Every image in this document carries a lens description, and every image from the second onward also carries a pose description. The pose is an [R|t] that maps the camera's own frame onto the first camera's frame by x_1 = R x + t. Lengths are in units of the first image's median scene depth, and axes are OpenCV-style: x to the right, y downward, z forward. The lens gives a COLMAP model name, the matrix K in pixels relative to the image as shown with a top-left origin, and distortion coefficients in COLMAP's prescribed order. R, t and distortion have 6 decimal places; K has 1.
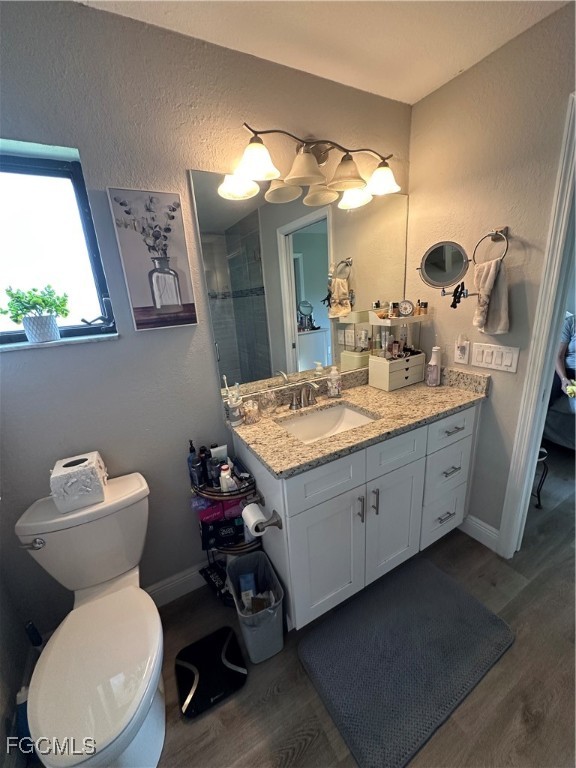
lens RADIAL K [[307.1, 0, 288.0], [0, 307.1, 384.0], [0, 0, 1]] dist [0.001392, 0.000149]
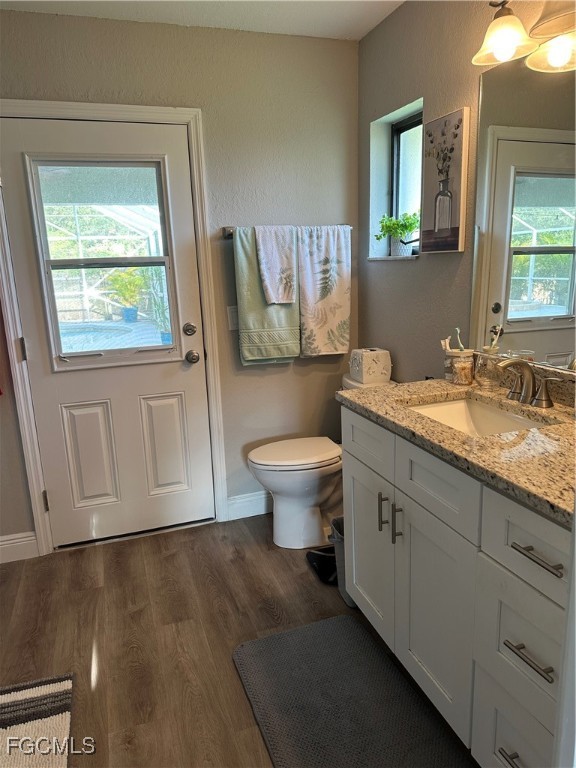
lens RADIAL K [[537.2, 0, 288.0], [0, 537.2, 384.0], [0, 0, 1]] dist [-0.000055, 0.000500]
pose [[-0.168740, 0.290297, -0.941942, 1.472420], [-0.240868, 0.914527, 0.324997, -0.251877], [0.955777, 0.281724, -0.084394, 0.849111]]
